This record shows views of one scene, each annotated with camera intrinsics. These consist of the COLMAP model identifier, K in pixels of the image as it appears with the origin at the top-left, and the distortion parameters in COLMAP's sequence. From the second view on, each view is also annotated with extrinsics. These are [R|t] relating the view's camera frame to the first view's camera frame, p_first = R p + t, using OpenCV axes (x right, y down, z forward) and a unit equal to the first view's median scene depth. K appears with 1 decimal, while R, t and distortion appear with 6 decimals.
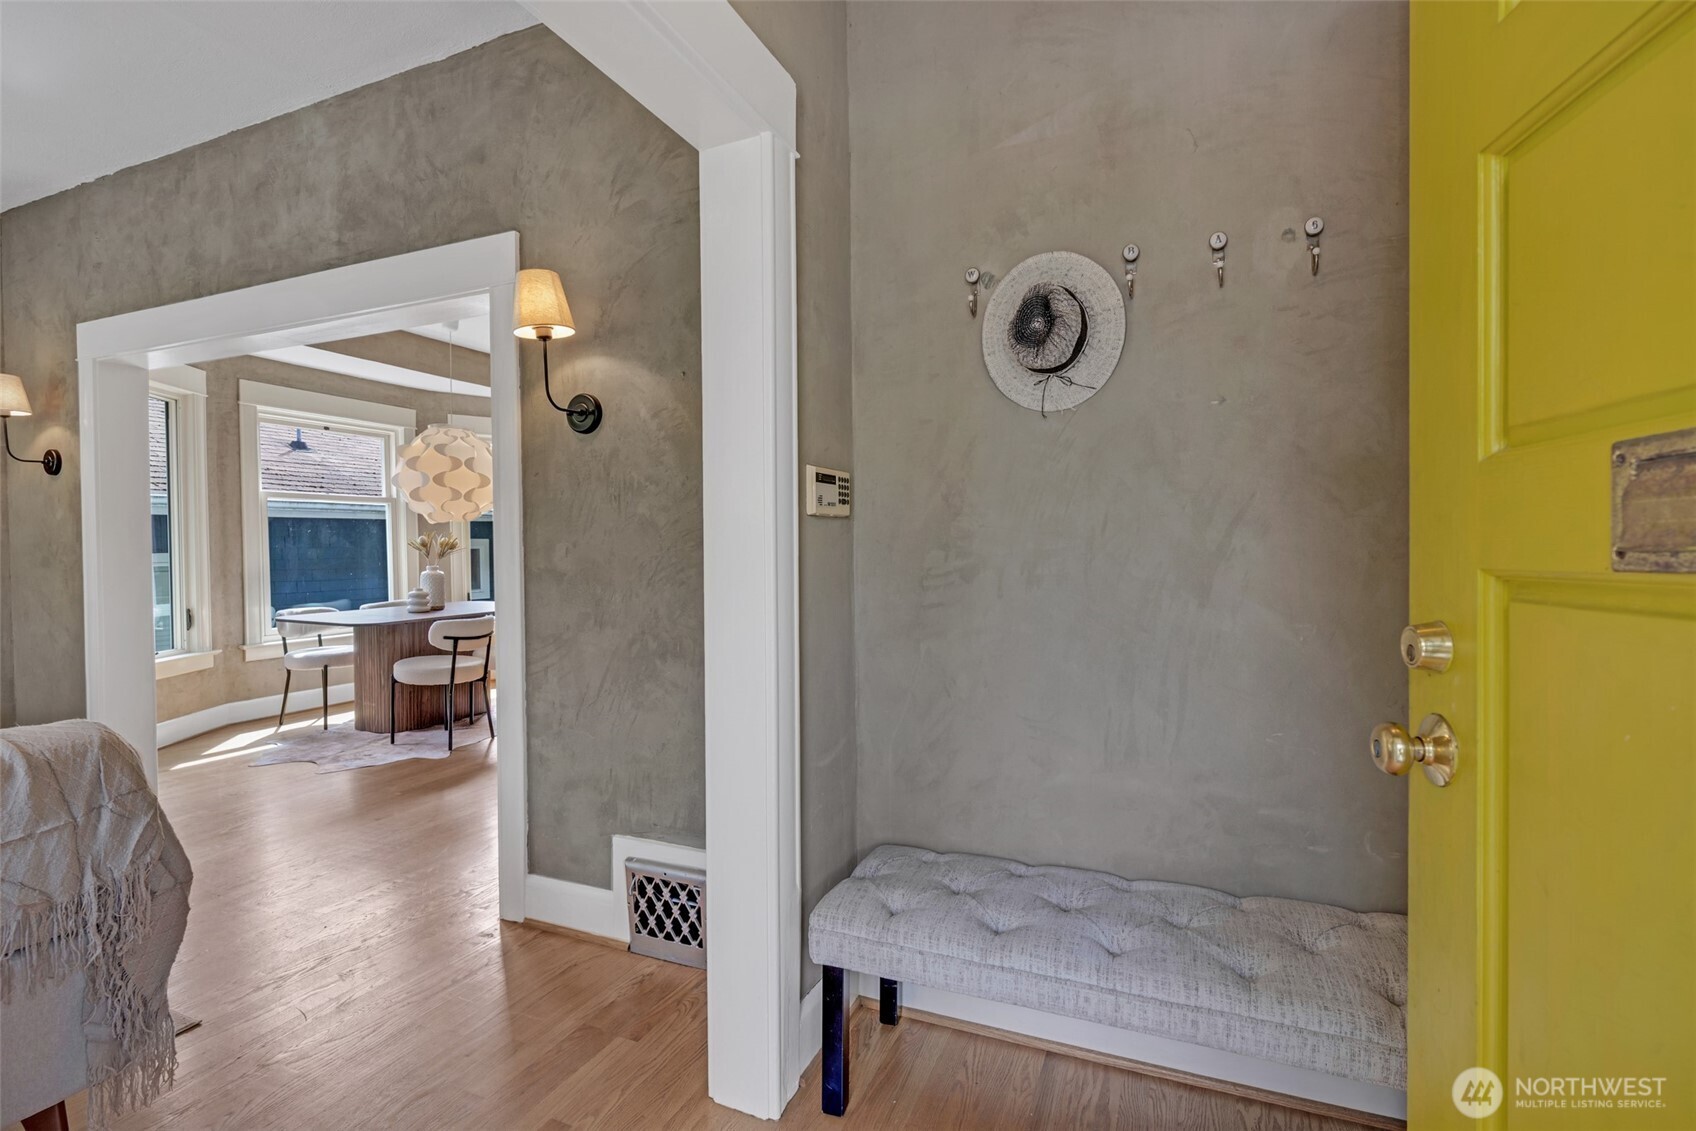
lens RADIAL K [[781.1, 0, 839.4], [0, 781.1, 561.7], [0, 0, 1]] dist [-0.000006, 0.000083]
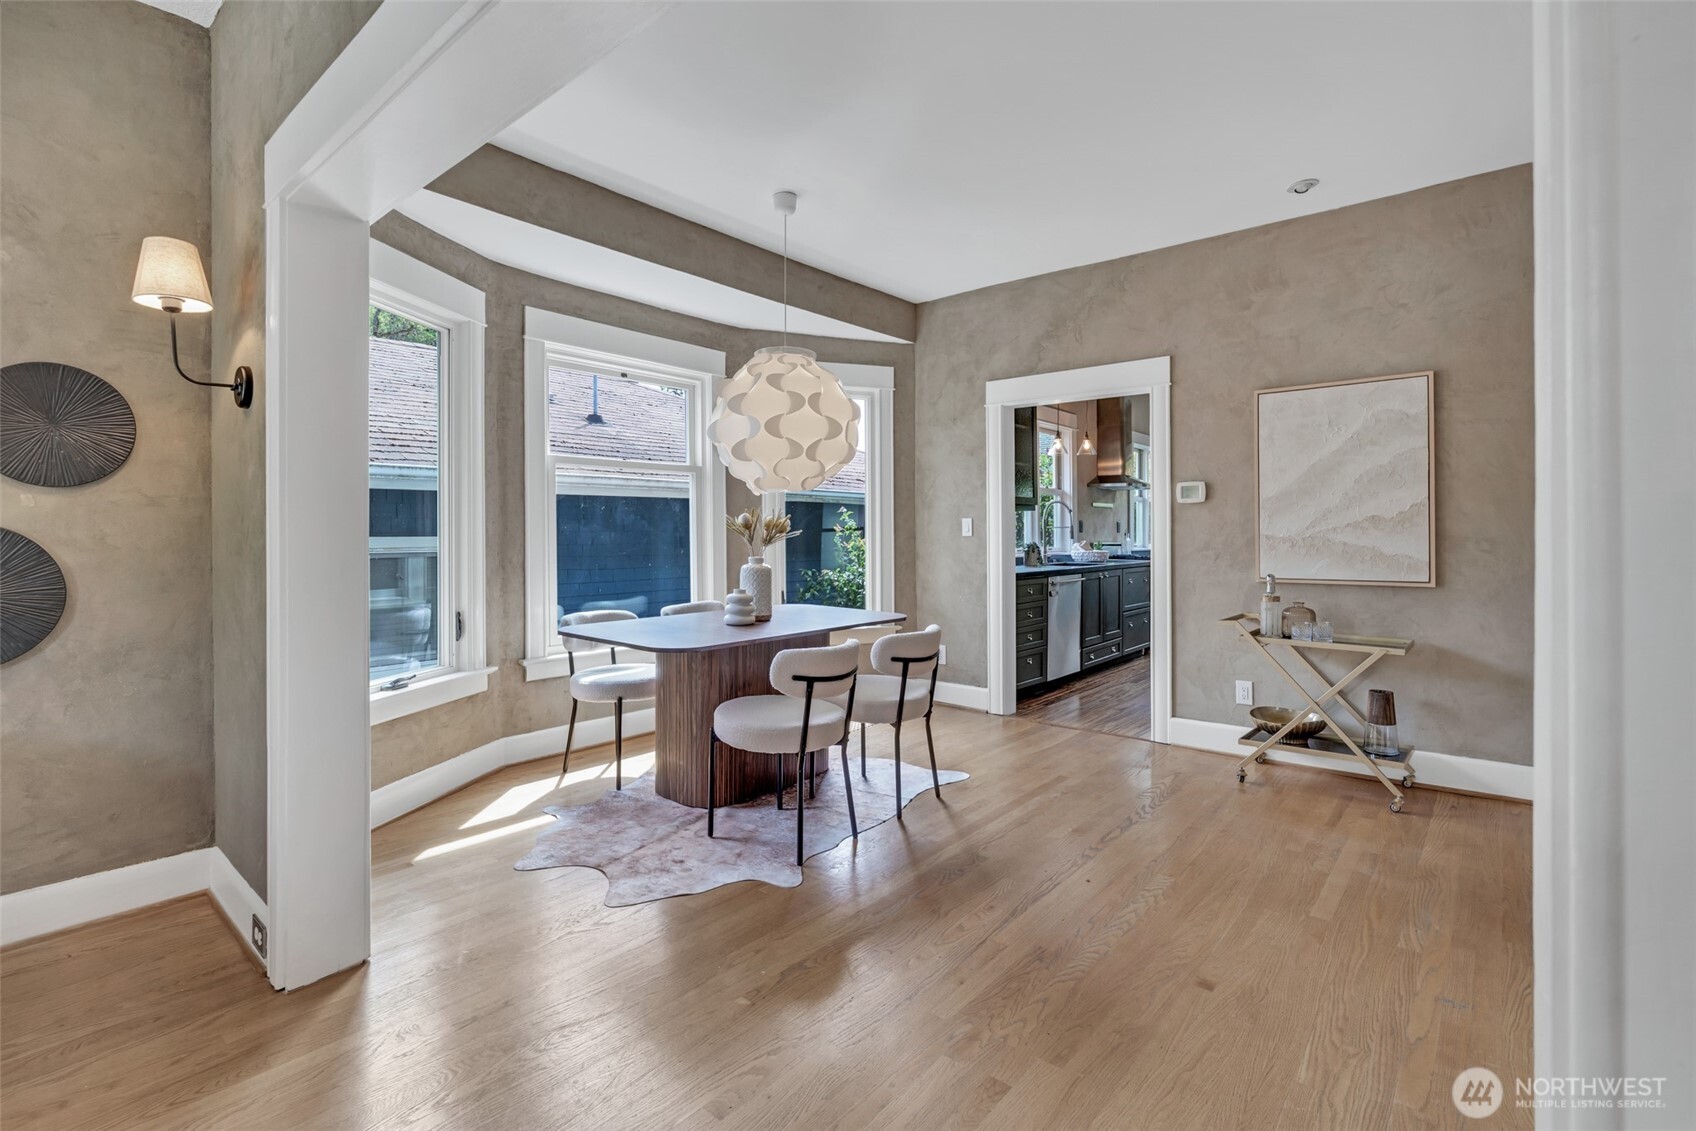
lens RADIAL K [[762.1, 0, 846.0], [0, 762.1, 539.6], [0, 0, 1]] dist [-0.008488, 0.000205]
pose [[0.958344, 0.006004, -0.285554, -0.263868], [-0.010000, 0.999871, -0.012537, -0.001993], [0.285442, 0.014871, 0.958280, 0.393485]]
